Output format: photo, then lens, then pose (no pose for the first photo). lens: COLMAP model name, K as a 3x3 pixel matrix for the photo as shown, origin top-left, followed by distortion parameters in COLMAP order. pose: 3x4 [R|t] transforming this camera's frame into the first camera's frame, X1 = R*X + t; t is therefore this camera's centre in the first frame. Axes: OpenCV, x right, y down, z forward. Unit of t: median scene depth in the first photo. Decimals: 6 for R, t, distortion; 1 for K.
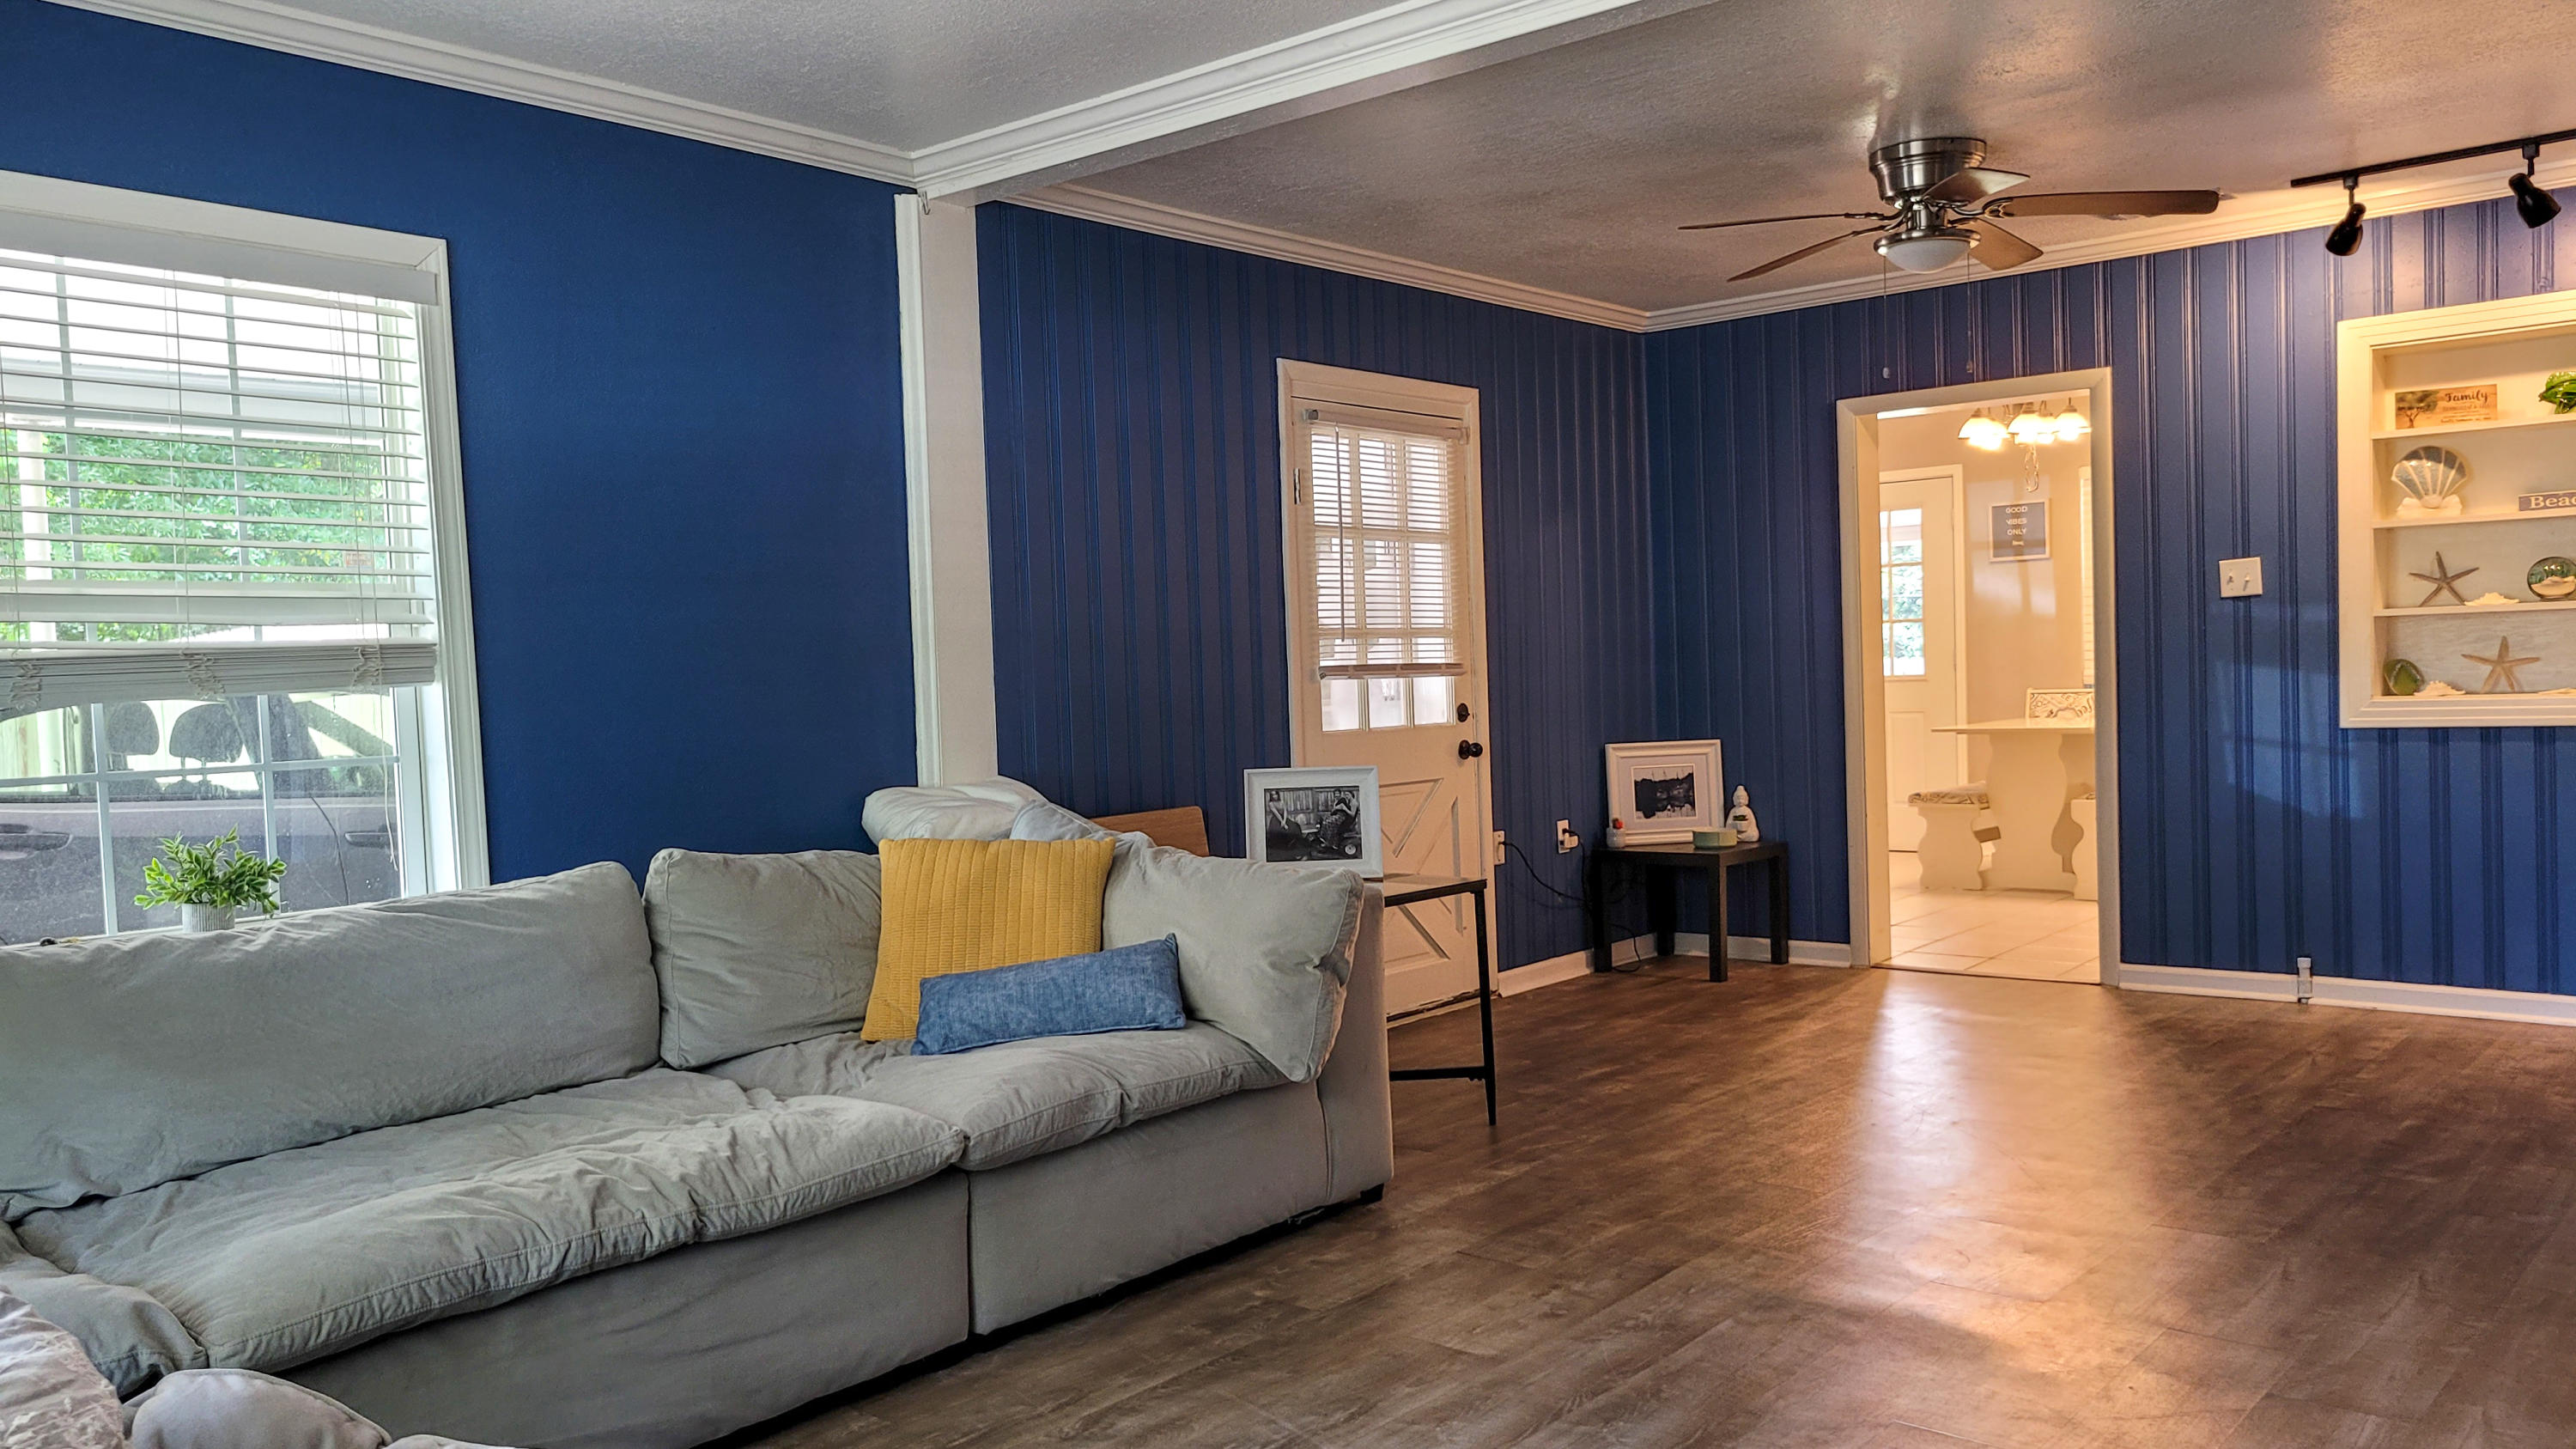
lens RADIAL K [[1945.4, 0, 1285.9], [0, 1945.4, 734.4], [0, 0, 1]] dist [0.032247, -0.018872]
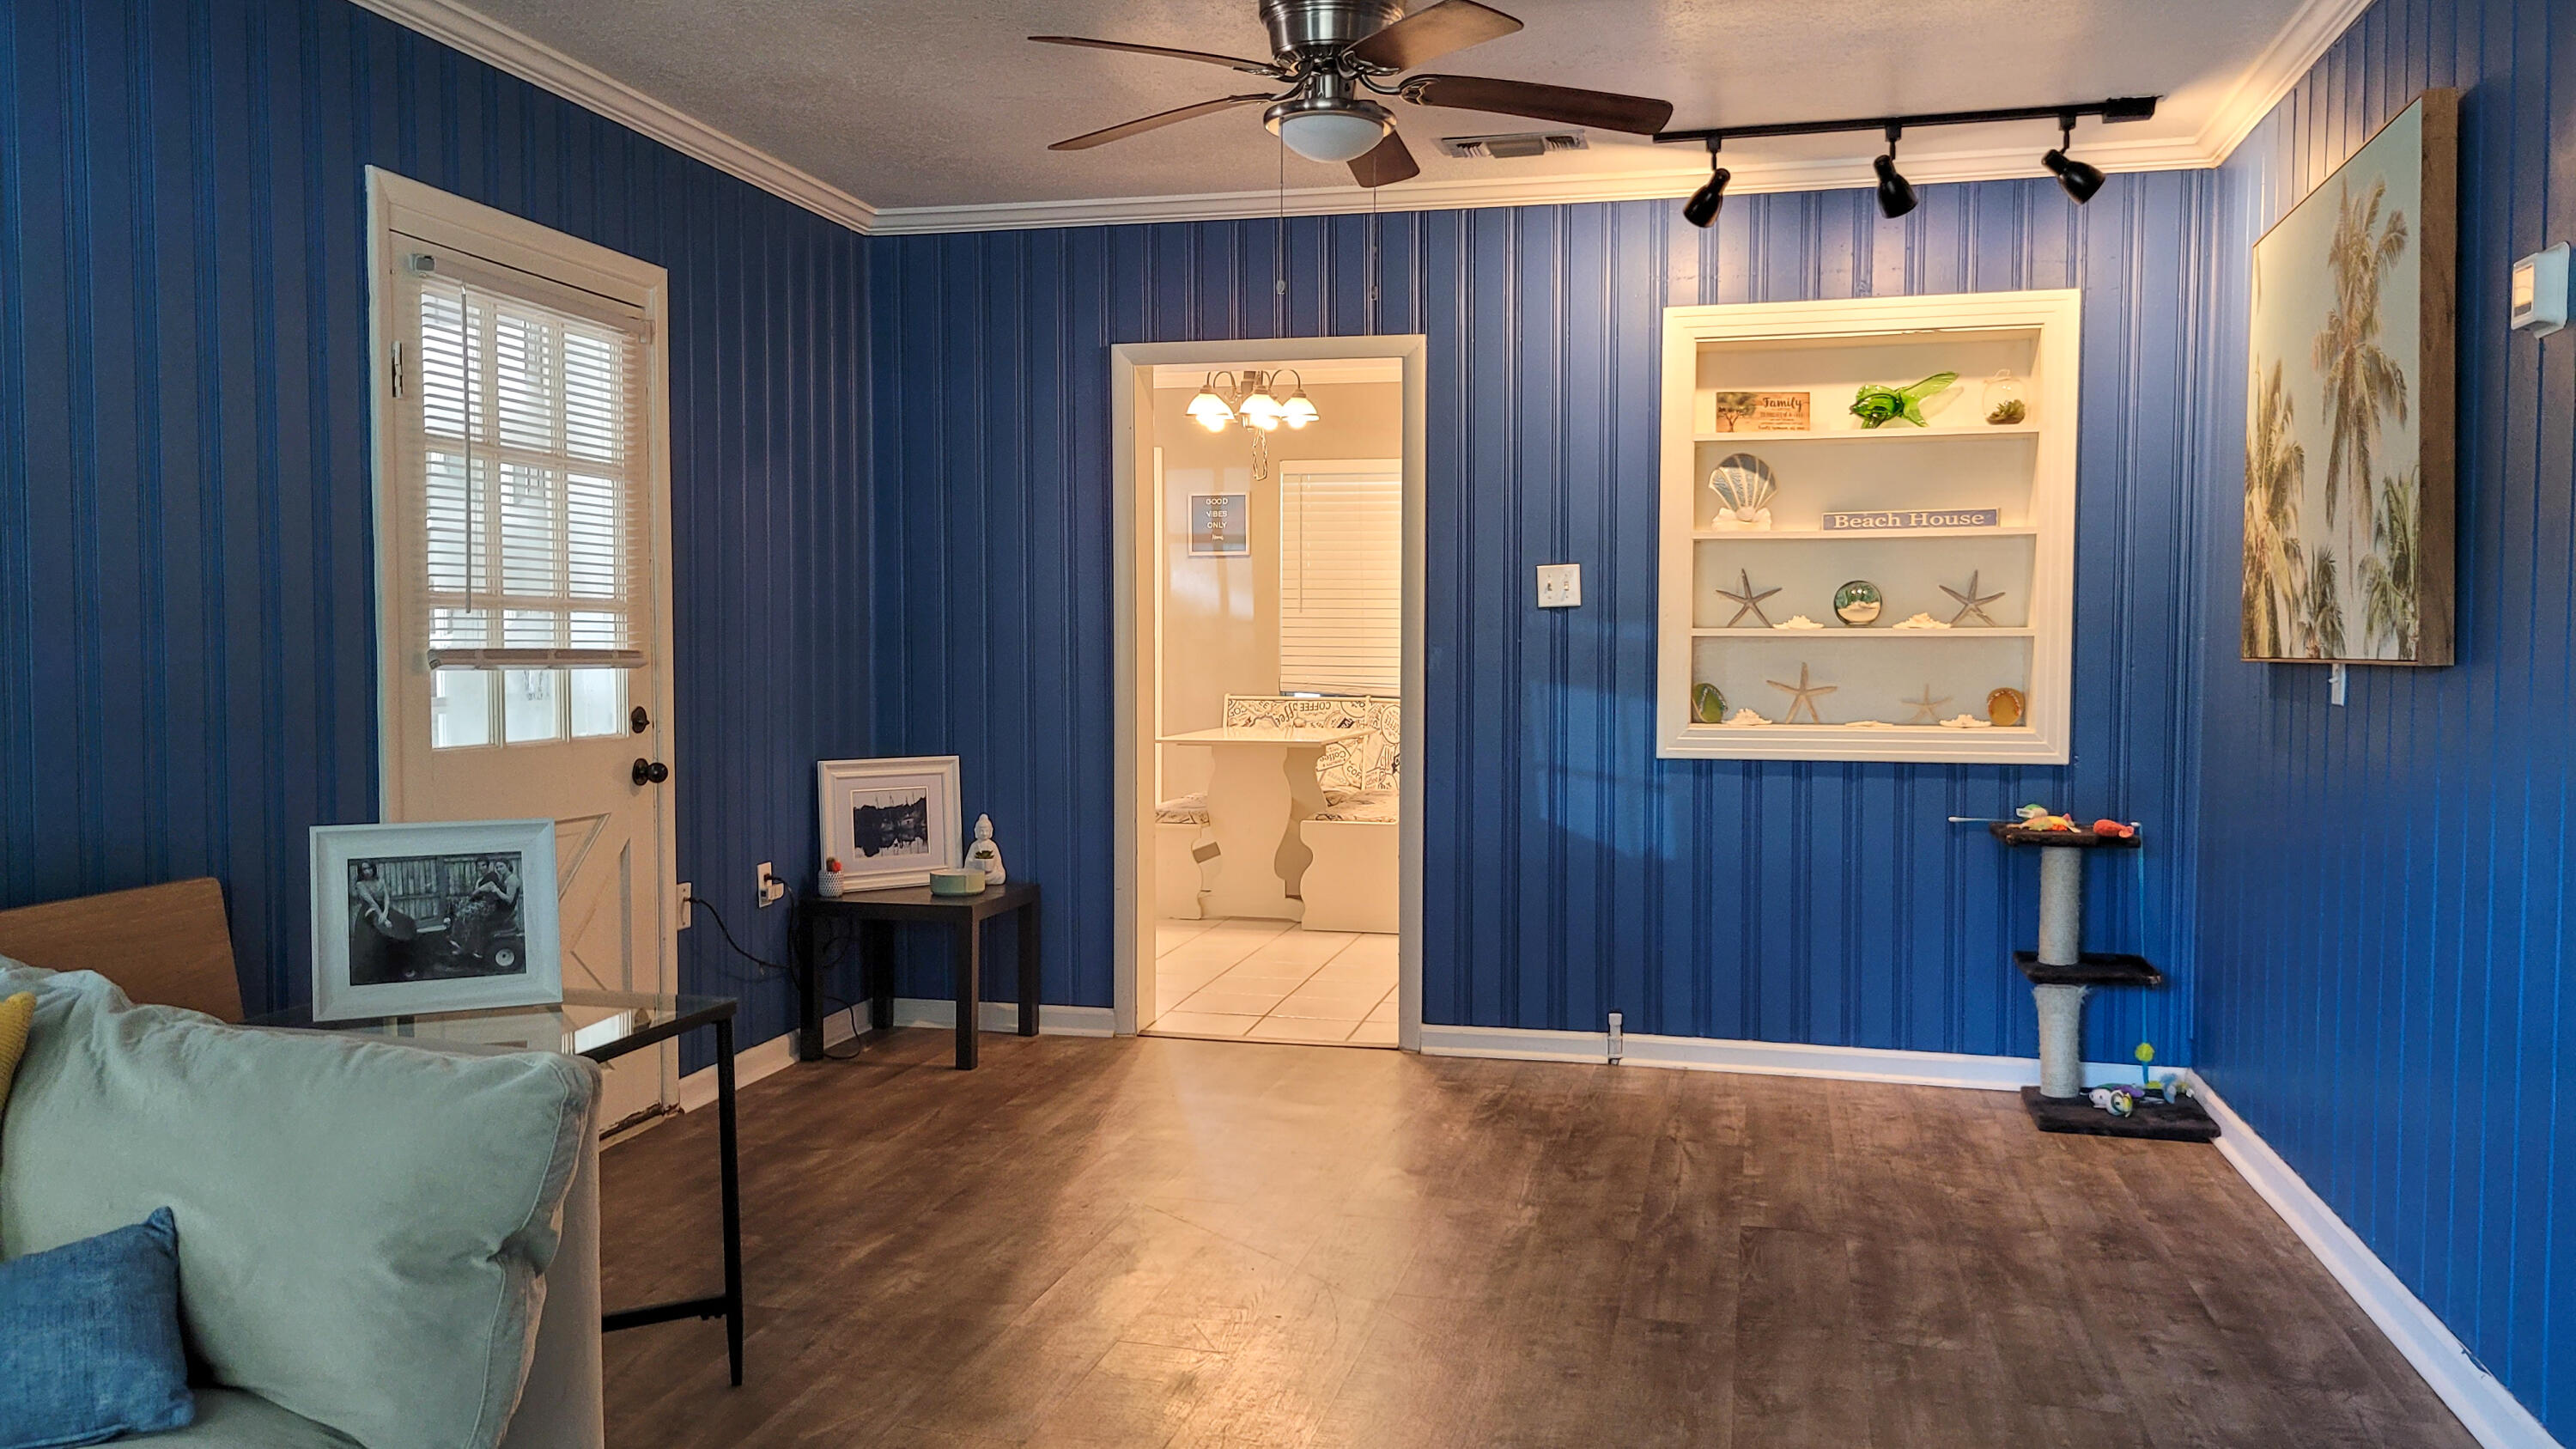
lens RADIAL K [[1945.4, 0, 1270.3], [0, 1945.4, 730.4], [0, 0, 1]] dist [0.032247, -0.018872]
pose [[0.896763, 0.017532, 0.442164, -0.018563], [-0.020239, 0.999794, 0.001404, -0.013842], [-0.442049, -0.010208, 0.896933, 0.276043]]
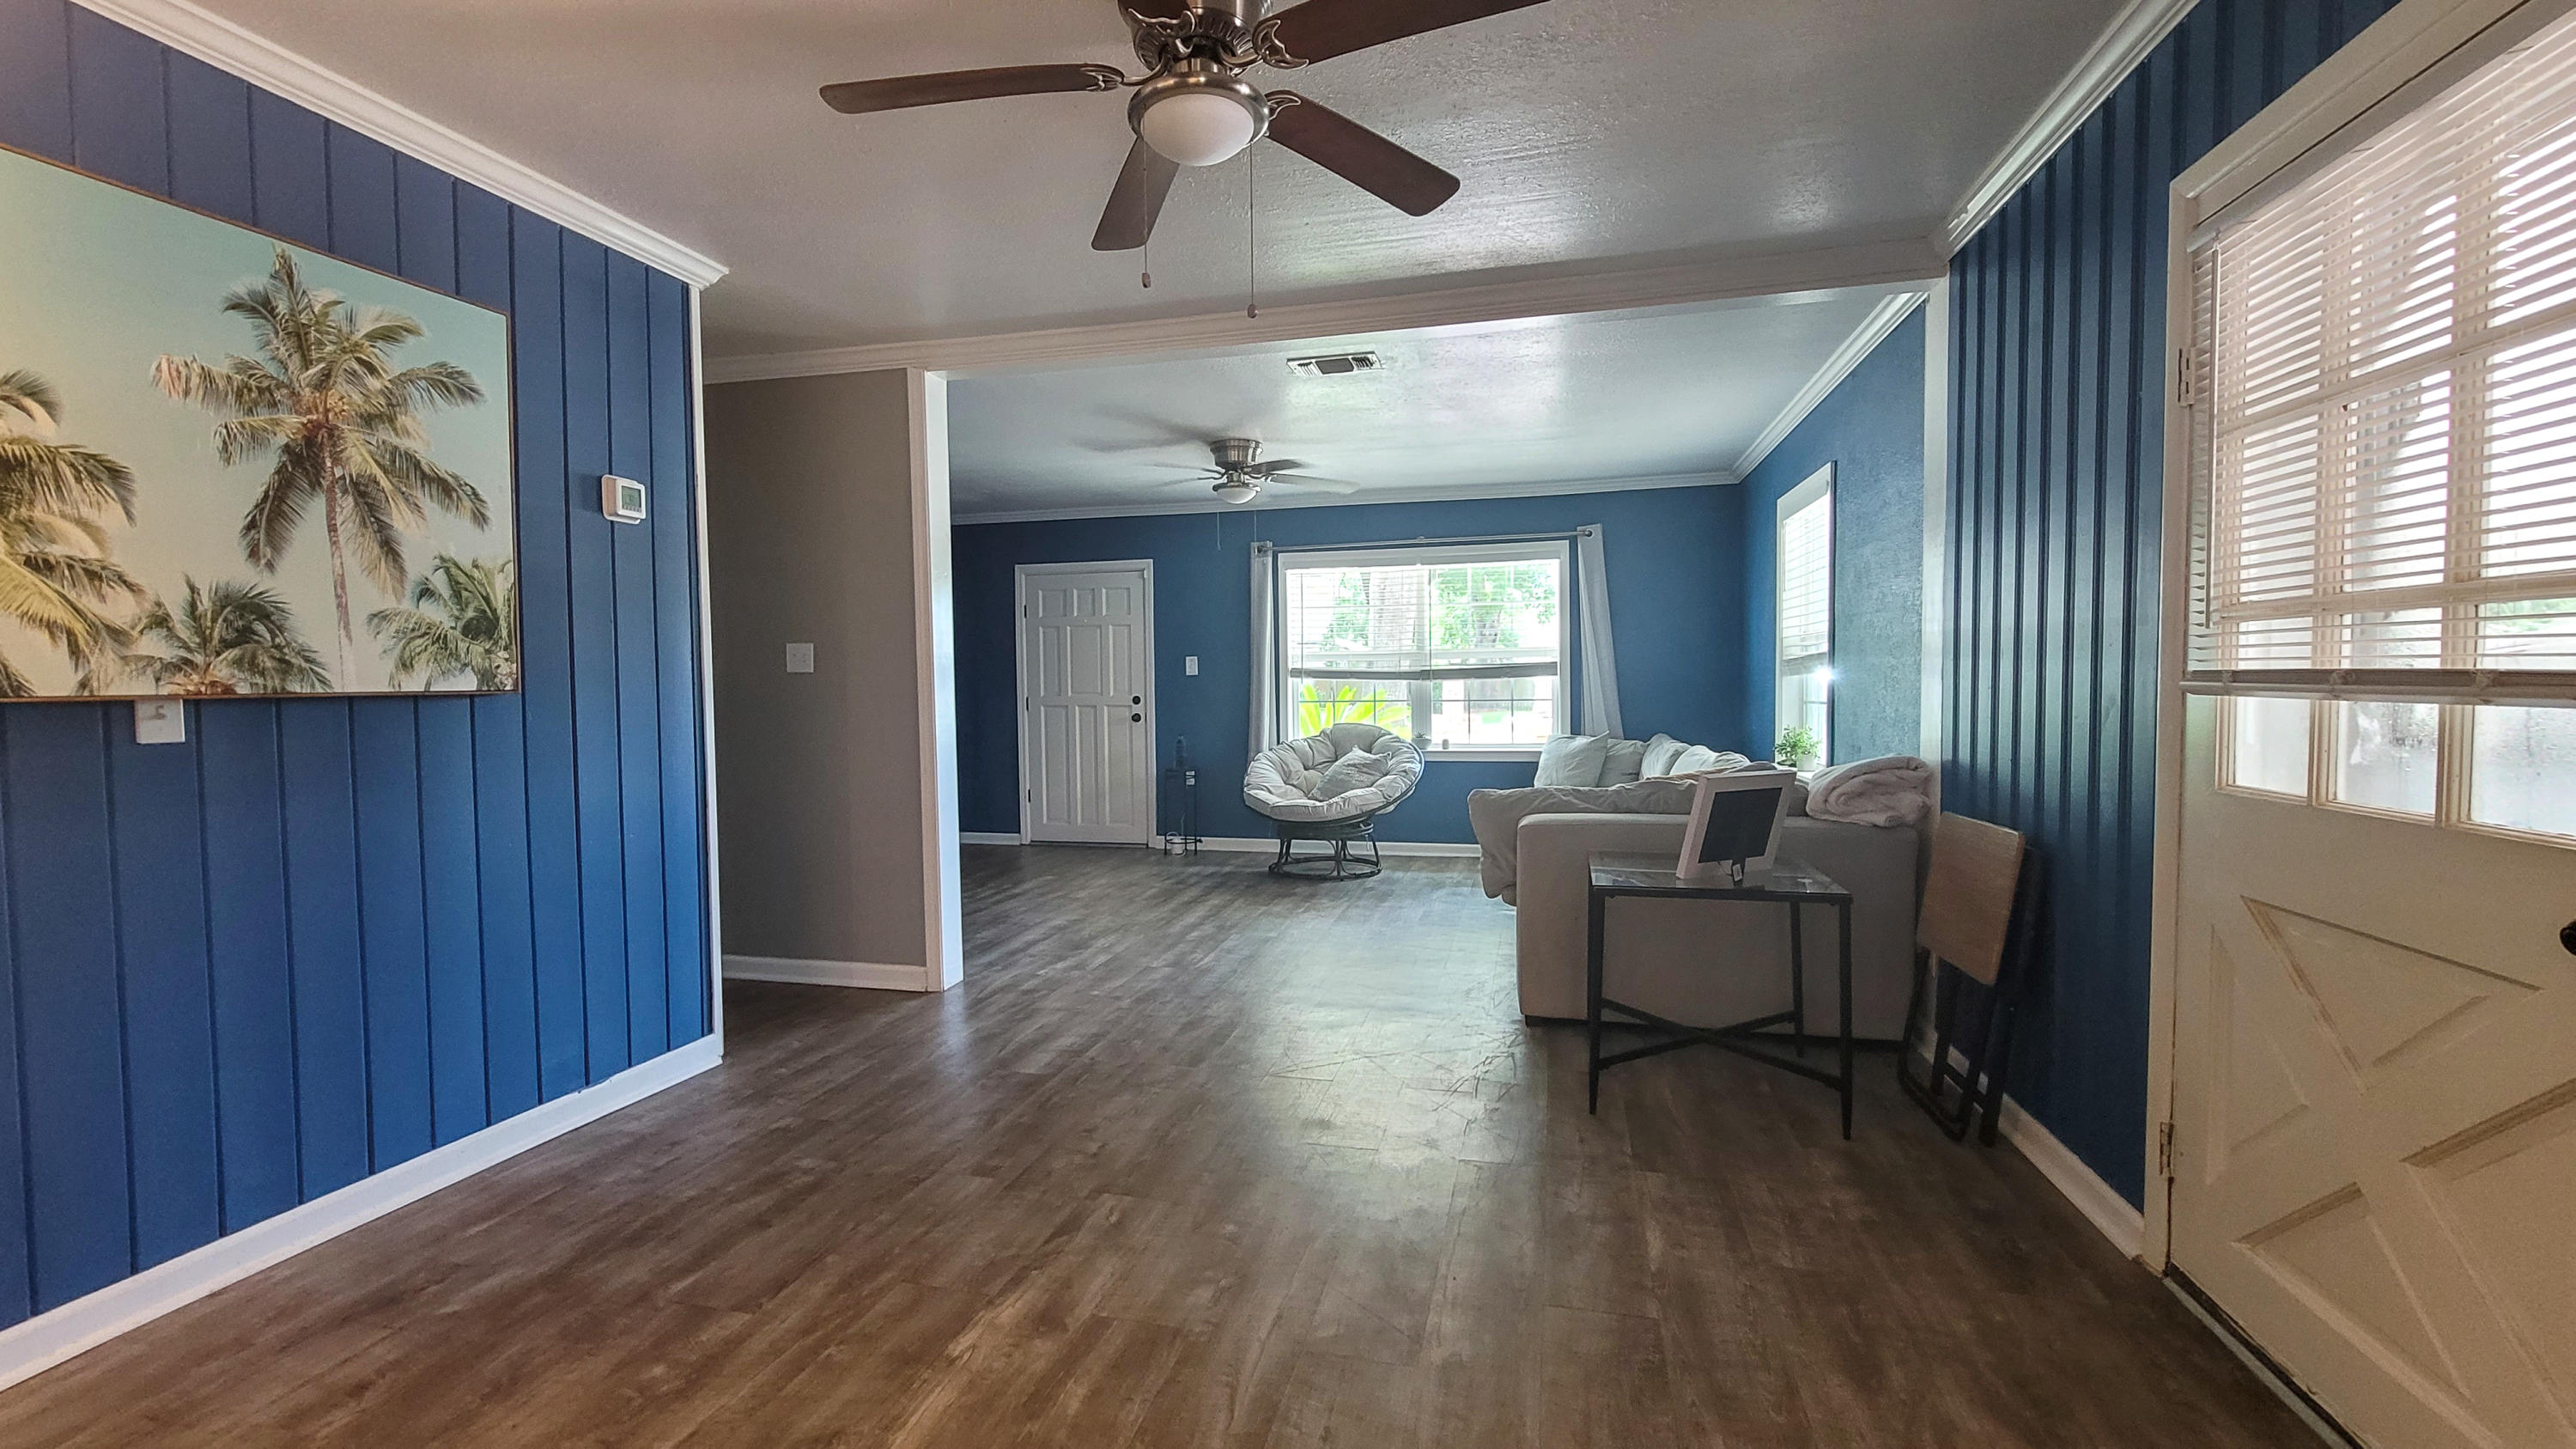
lens RADIAL K [[1059.4, 0, 1287.9], [0, 1059.4, 721.7], [0, 0, 1]] dist [0.000691, -0.000238]
pose [[-0.894236, 0.060181, -0.443532, 0.399521], [0.026837, 0.996346, 0.081083, -0.051895], [0.446791, 0.060604, -0.892583, 1.137190]]
